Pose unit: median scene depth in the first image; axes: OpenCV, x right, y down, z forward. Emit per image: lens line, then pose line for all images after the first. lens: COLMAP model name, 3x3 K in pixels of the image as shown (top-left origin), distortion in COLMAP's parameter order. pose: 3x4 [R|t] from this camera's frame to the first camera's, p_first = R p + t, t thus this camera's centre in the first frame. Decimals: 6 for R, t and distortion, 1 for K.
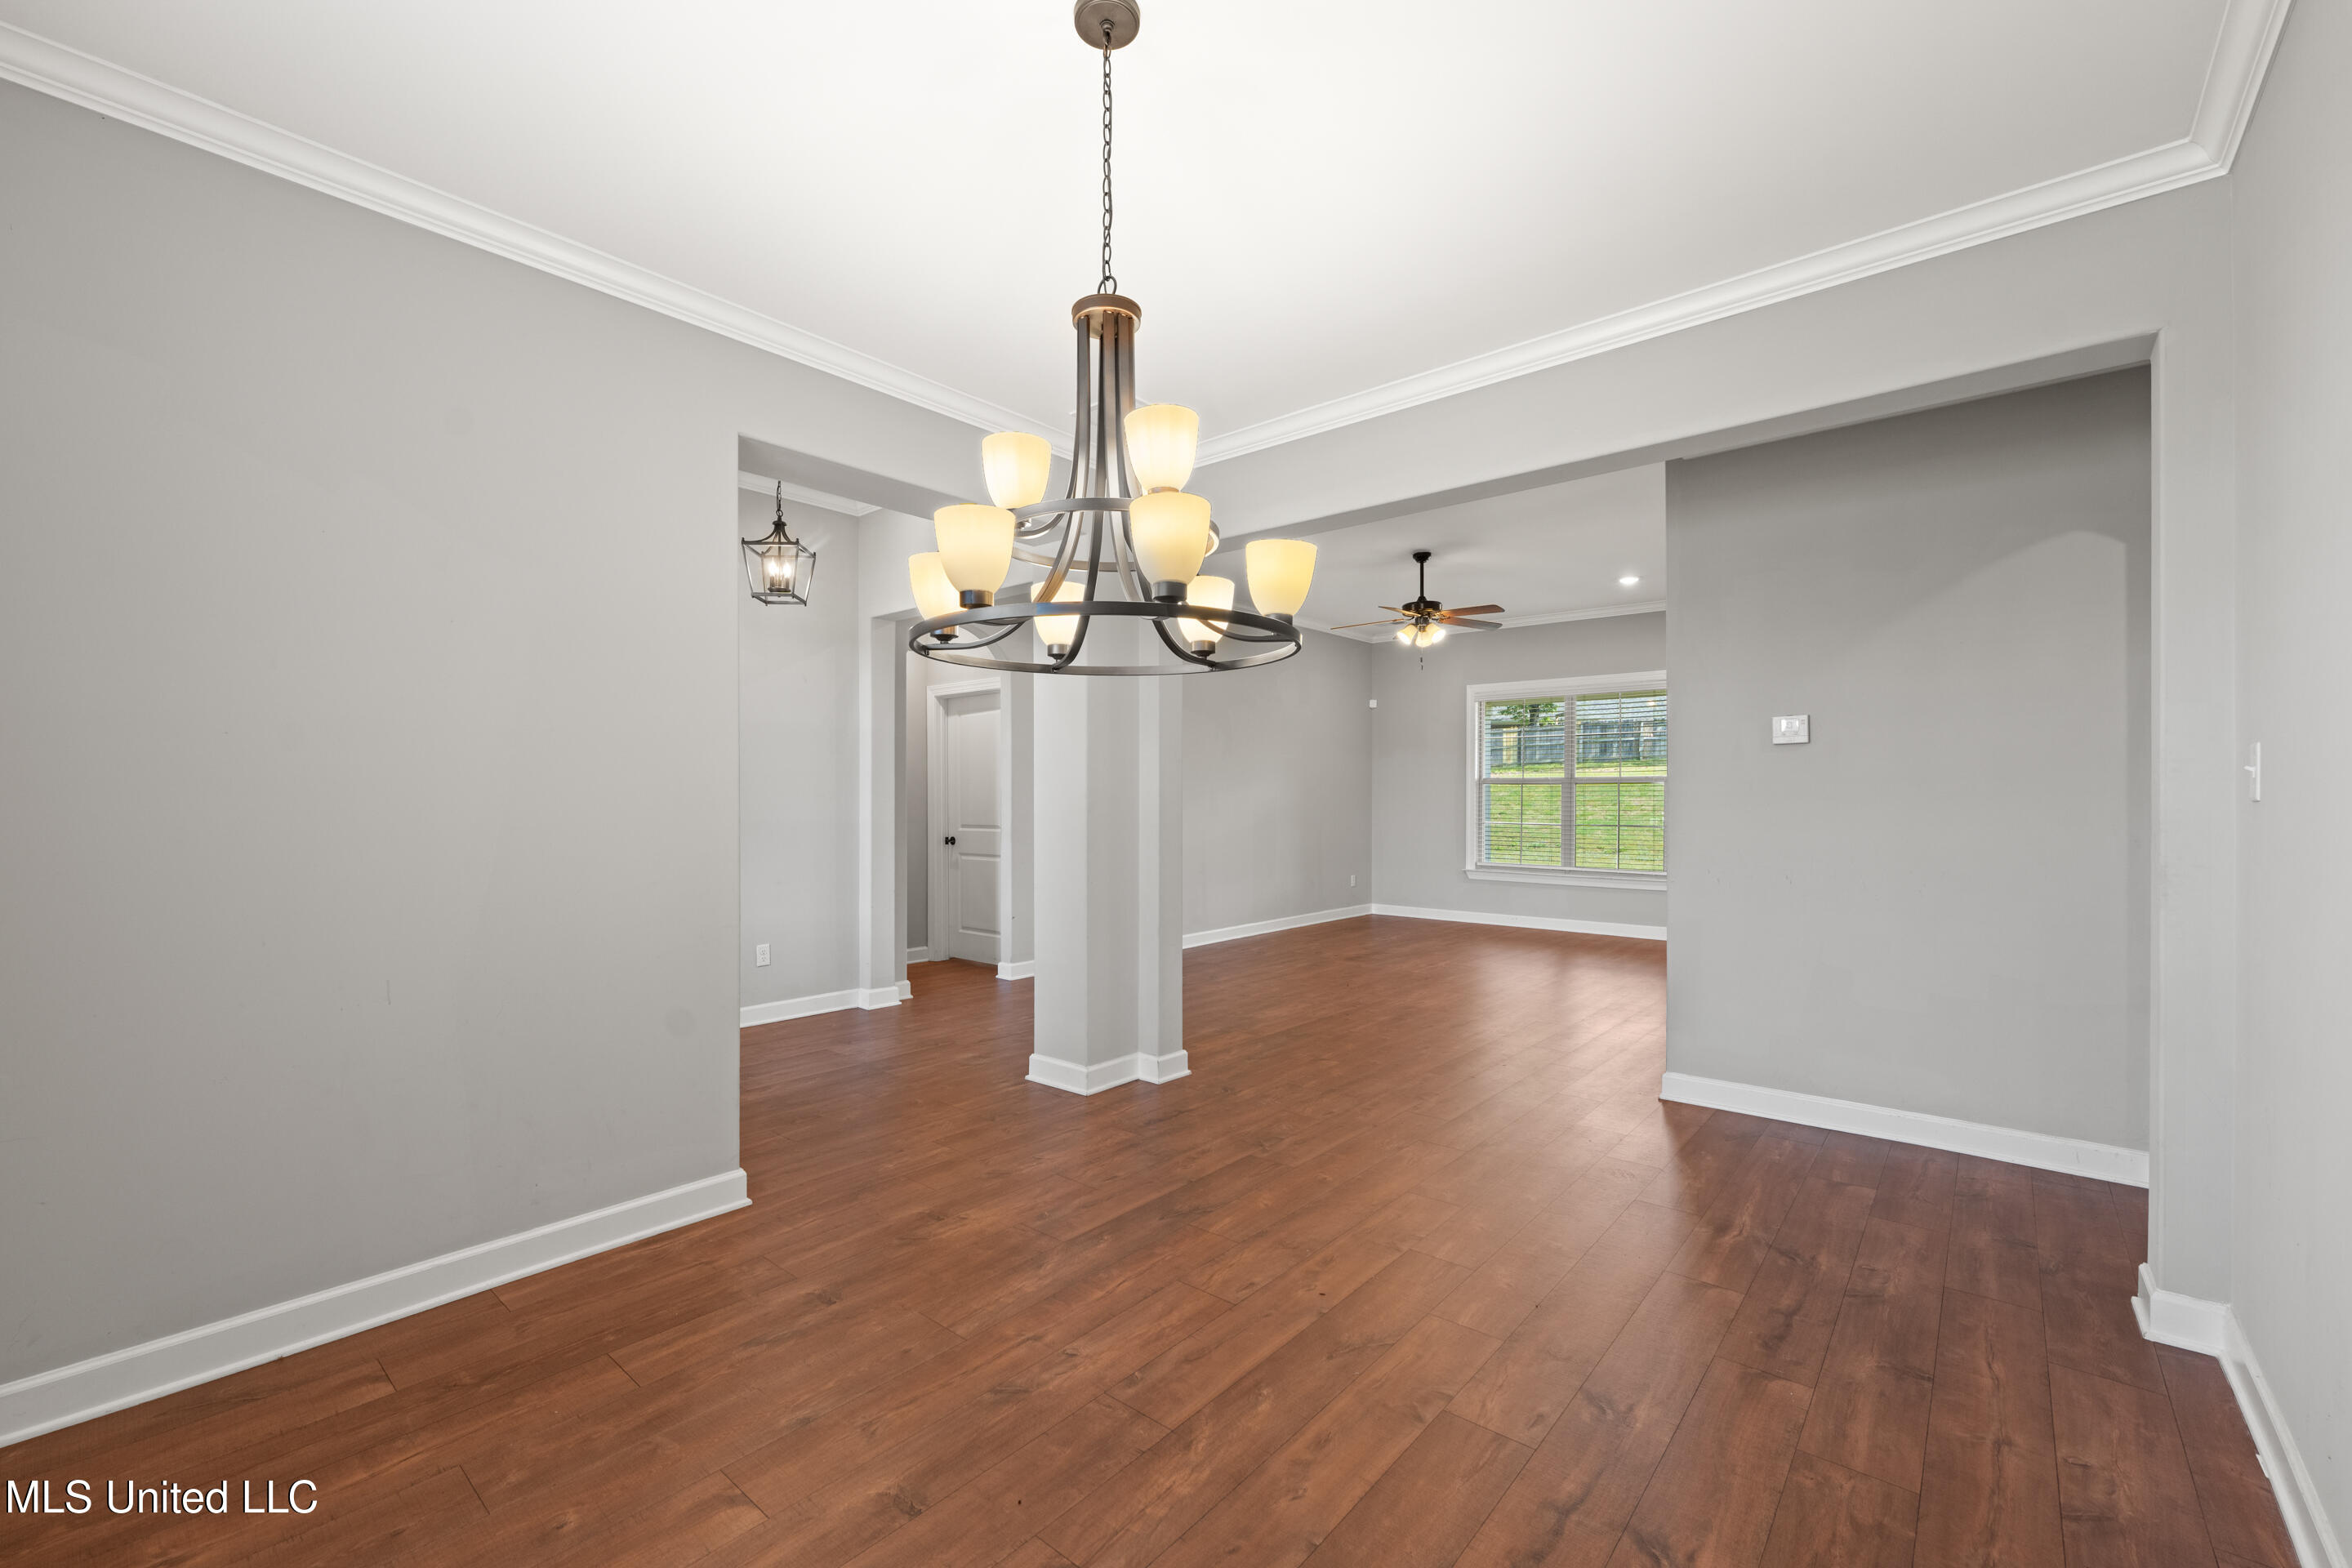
lens RADIAL K [[963.9, 0, 1172.5], [0, 963.9, 802.7], [0, 0, 1]] dist [-0.000770, 0.000026]
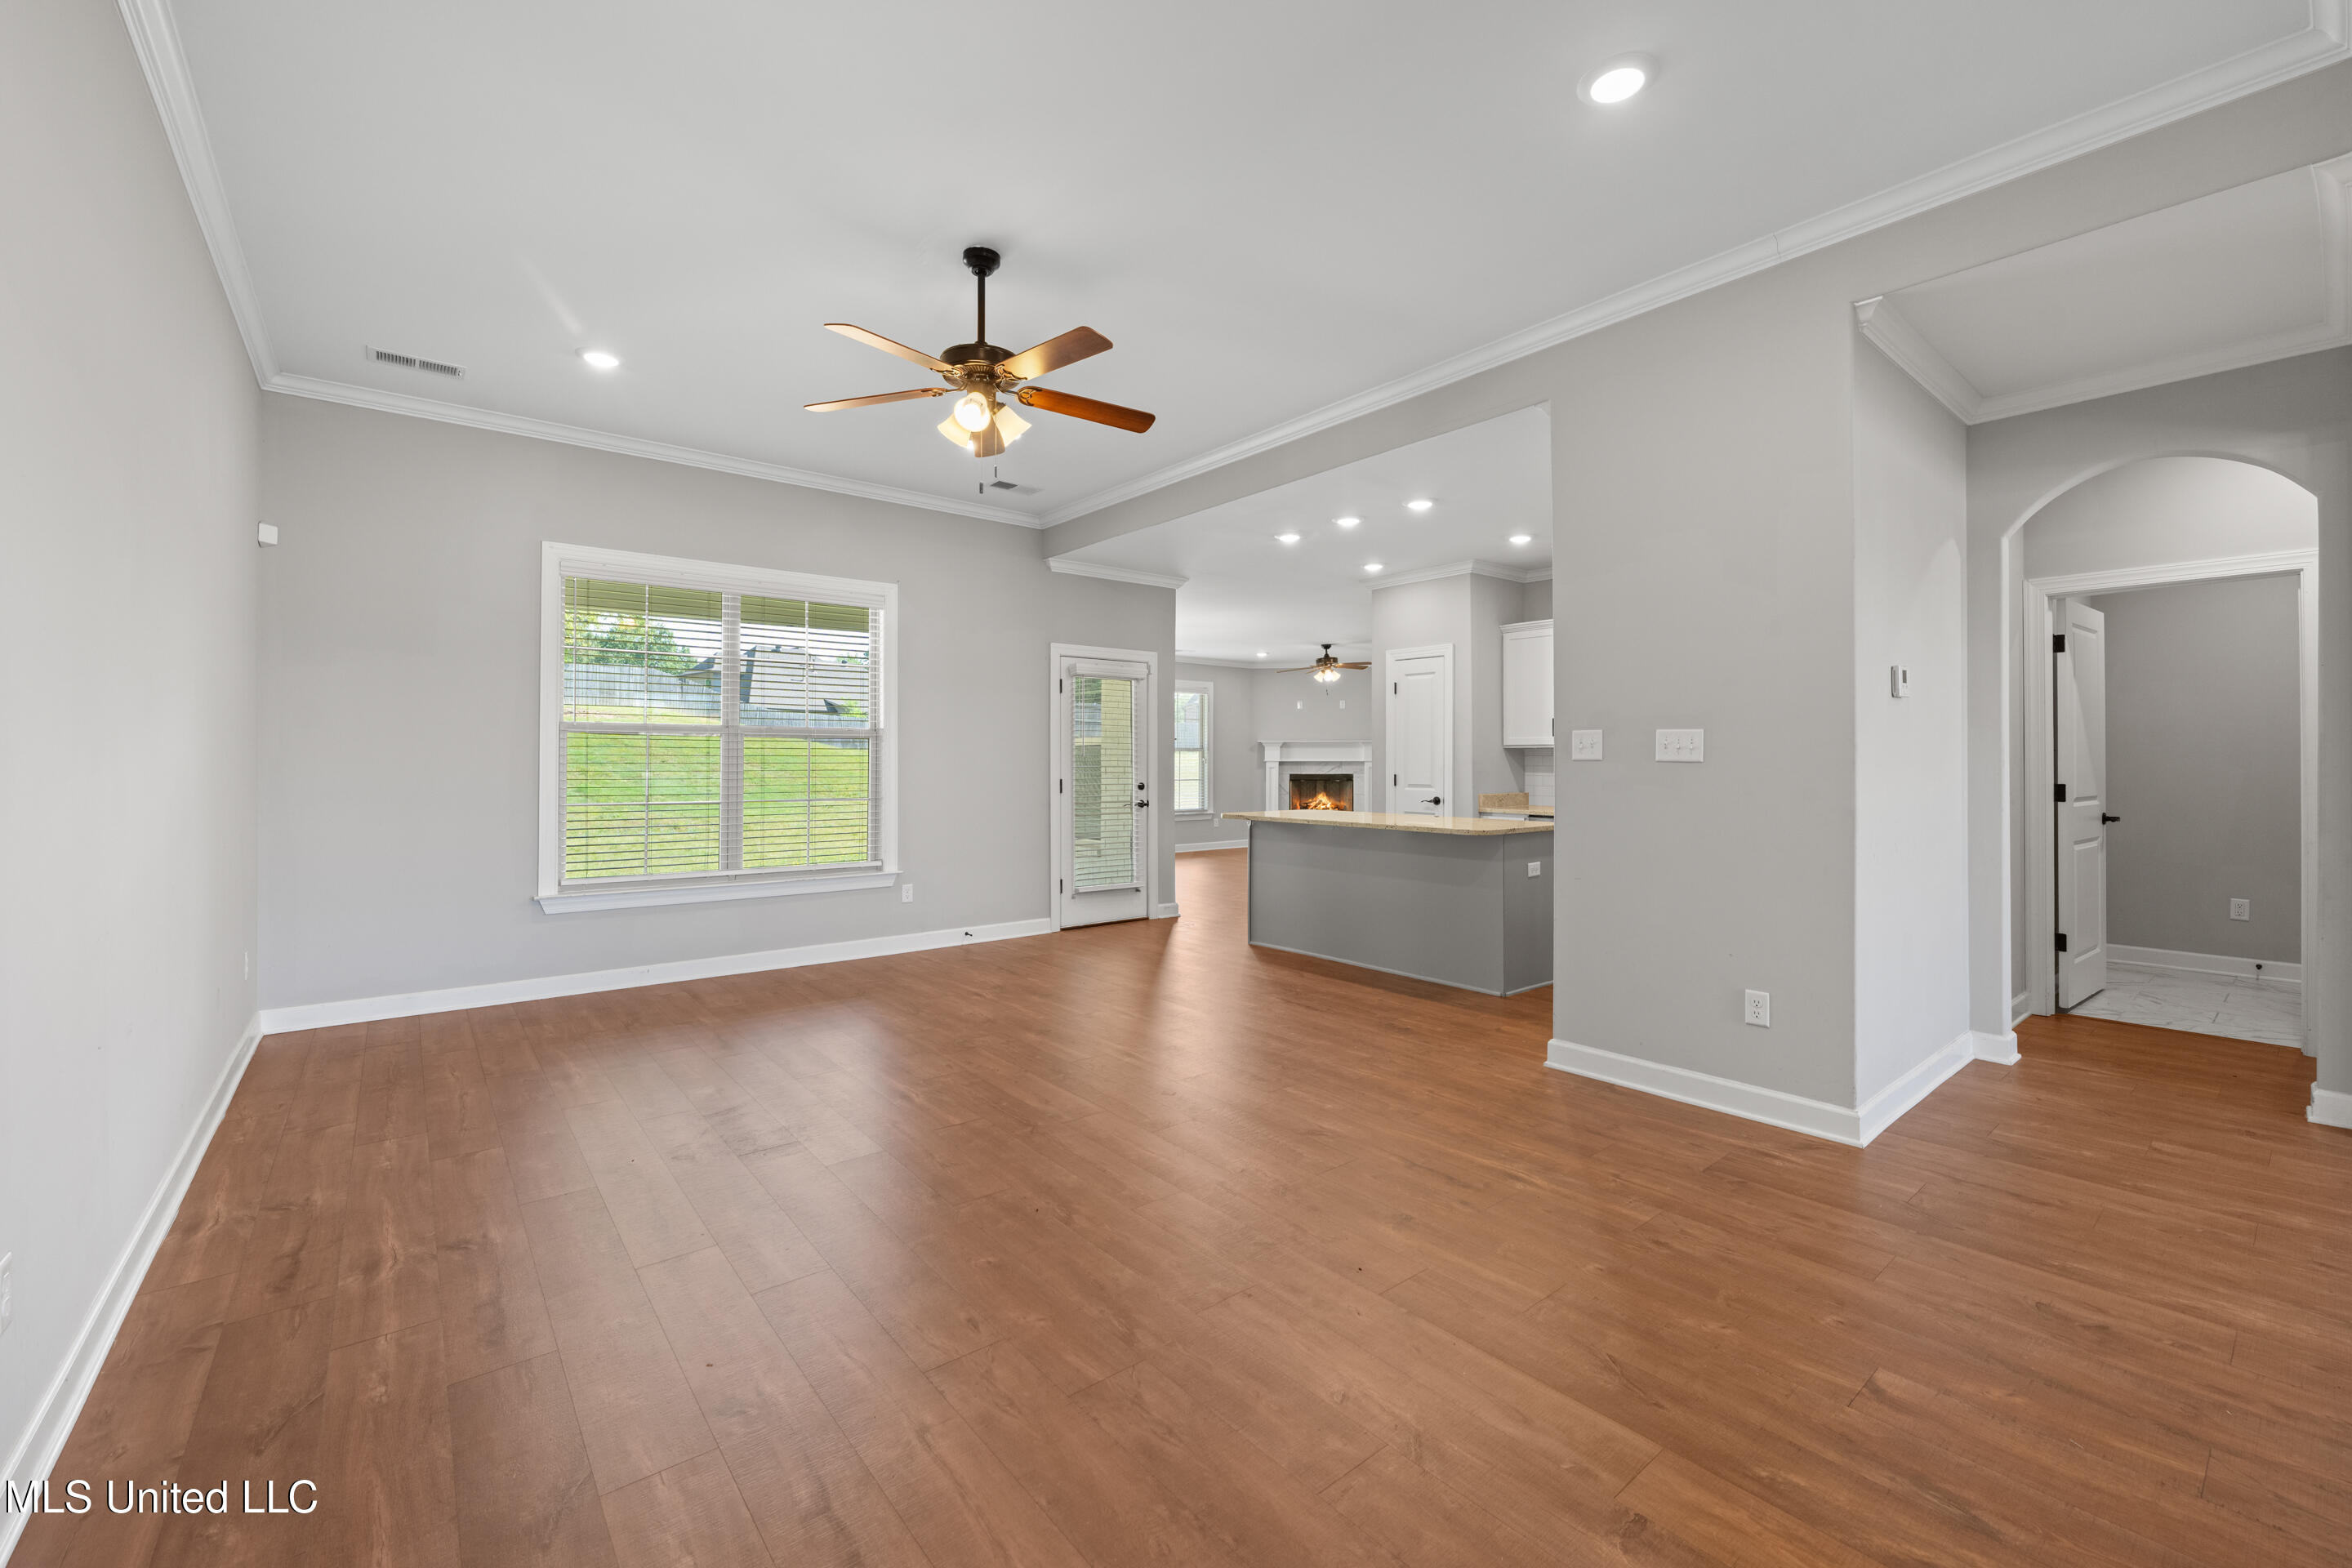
lens RADIAL K [[957.5, 0, 1171.3], [0, 957.5, 771.8], [0, 0, 1]] dist [-0.001702, 0.000417]
pose [[0.178766, -0.011083, 0.983829, -0.500748], [0.004612, 0.999935, 0.010426, -0.006308], [-0.983881, 0.002674, 0.178805, 2.050235]]
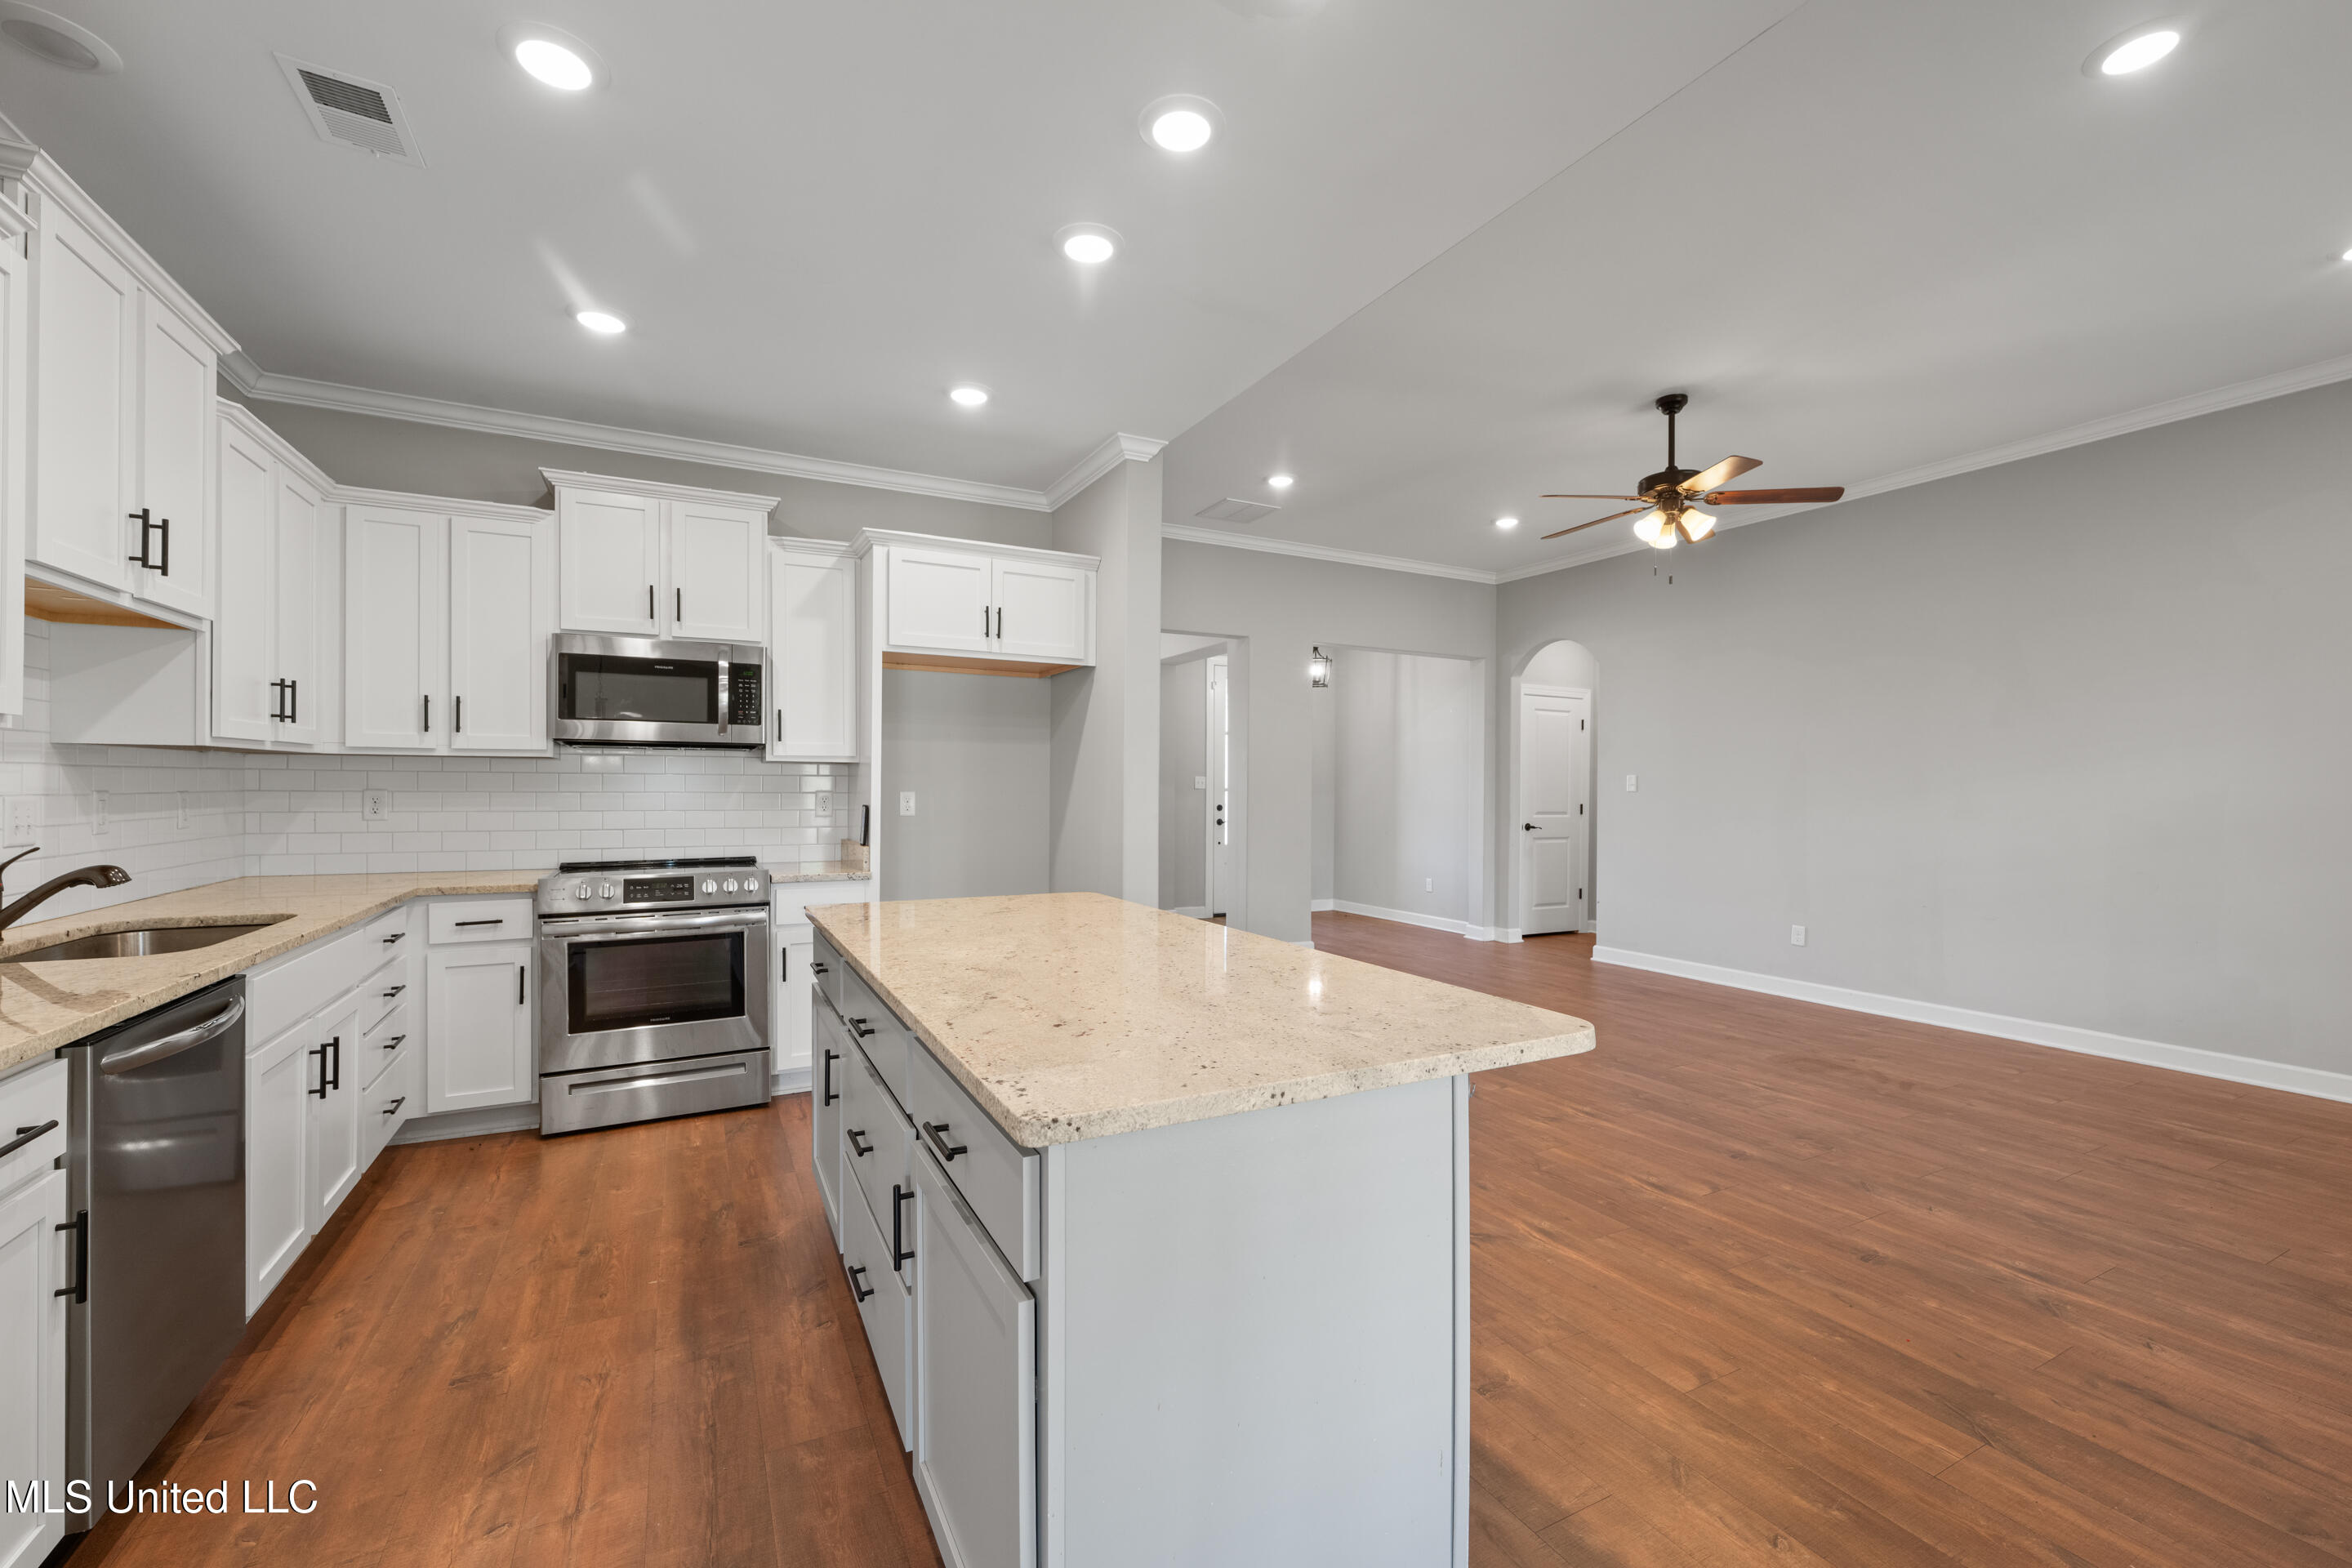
lens RADIAL K [[955.6, 0, 1173.2], [0, 955.6, 791.0], [0, 0, 1]] dist [-0.007652, -0.000042]
pose [[-0.375131, -0.000131, -0.926972, 2.406086], [-0.011008, 0.999930, 0.004313, -0.006422], [0.926906, 0.011822, -0.375106, 2.336203]]
